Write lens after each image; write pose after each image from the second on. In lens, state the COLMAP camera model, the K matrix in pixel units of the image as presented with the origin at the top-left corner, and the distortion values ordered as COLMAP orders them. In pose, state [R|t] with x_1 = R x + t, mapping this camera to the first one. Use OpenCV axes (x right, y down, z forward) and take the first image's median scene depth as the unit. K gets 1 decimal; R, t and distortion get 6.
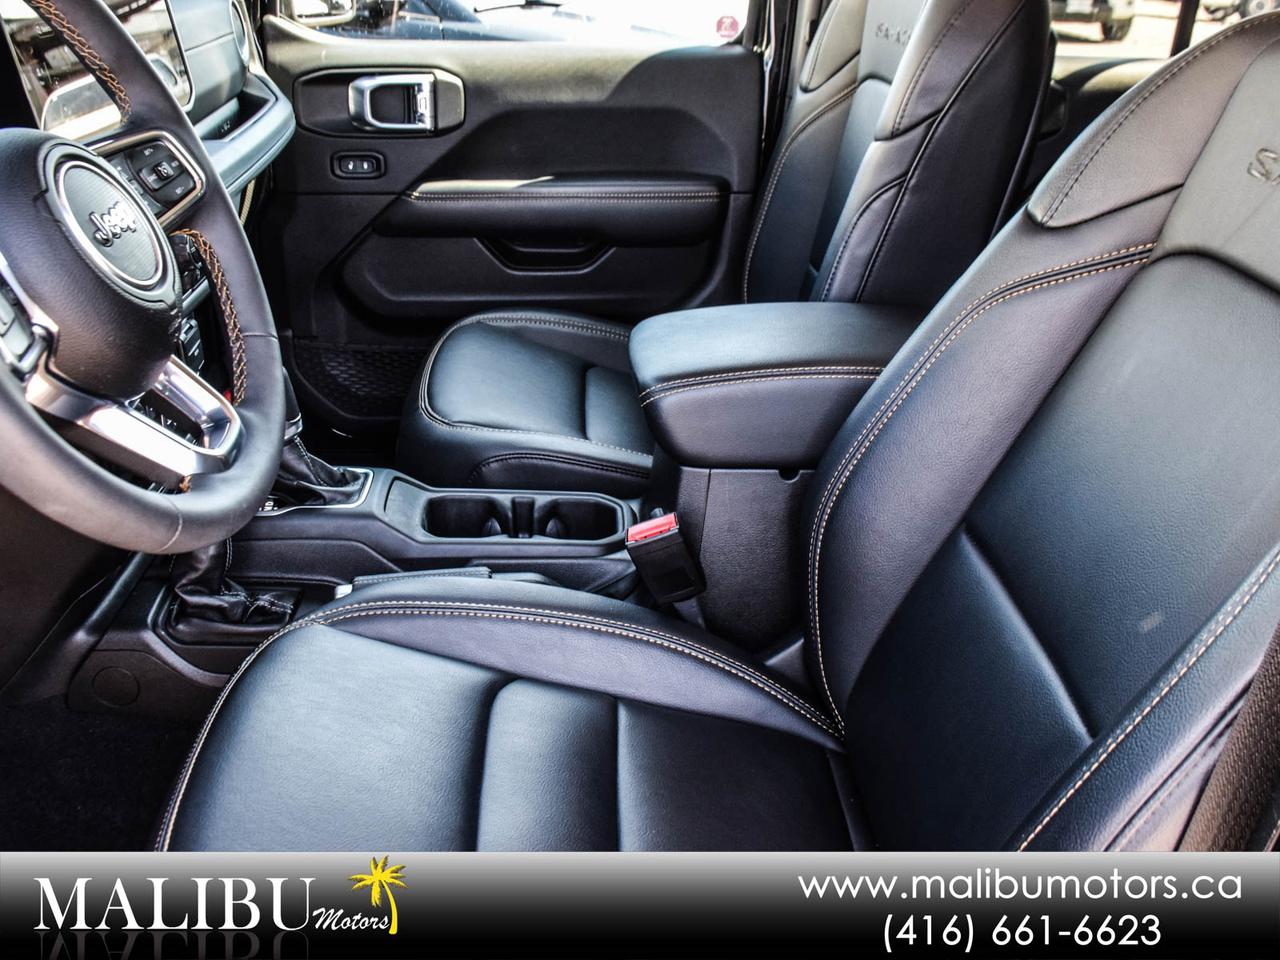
lens RADIAL K [[1180.1, 0, 634.8], [0, 1180.1, 479.2], [0, 0, 1]] dist [-0.114854, 0.000000]
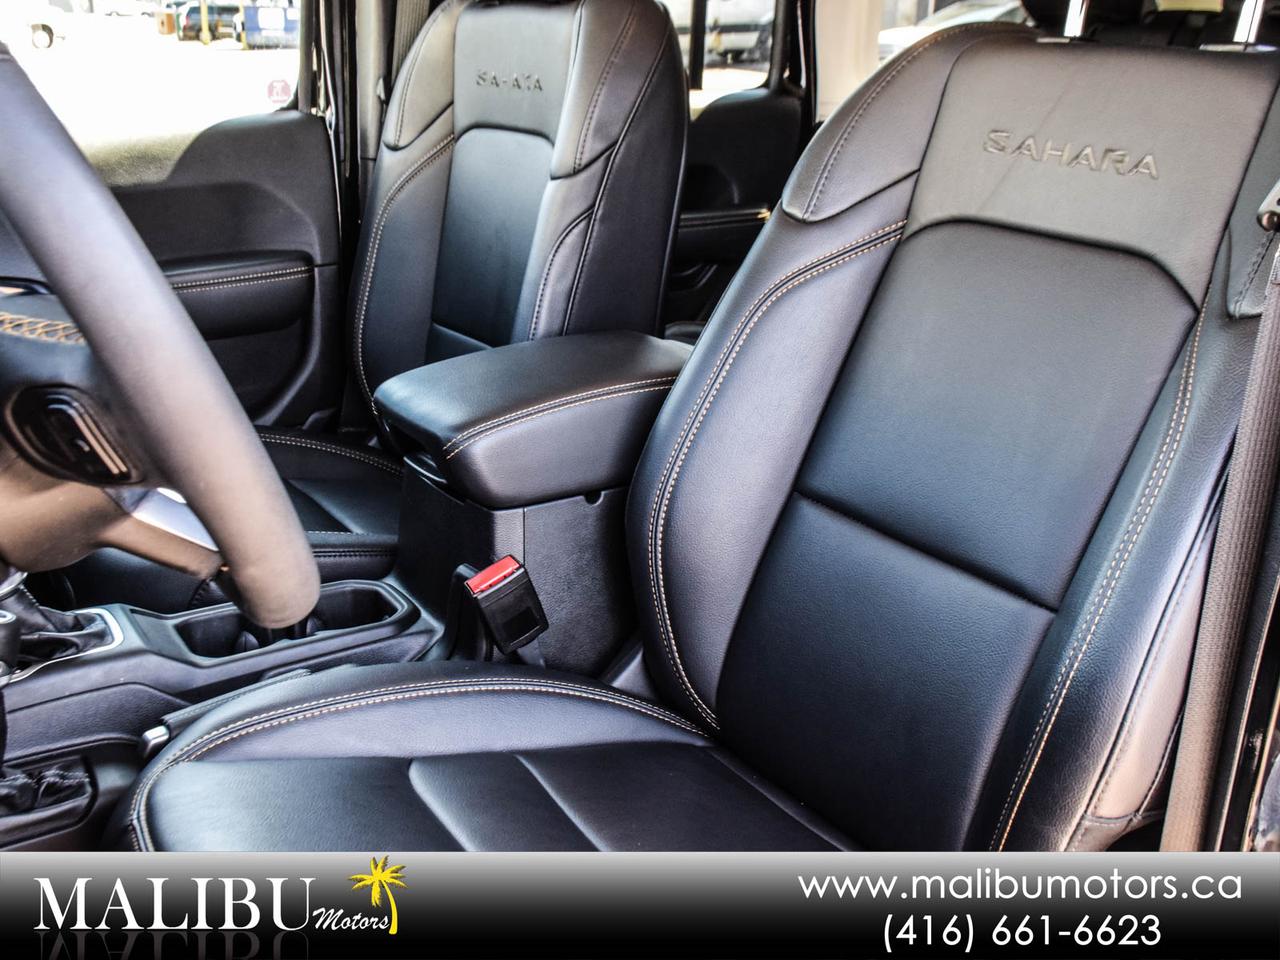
lens RADIAL K [[1361.7, 0, 644.7], [0, 1361.7, 480.8], [0, 0, 1]] dist [-0.088598, 0.000000]
pose [[0.855639, -0.185417, 0.483222, -0.359130], [0.232894, 0.971698, -0.039536, 0.034731], [-0.462215, 0.146368, 0.874605, -0.045885]]
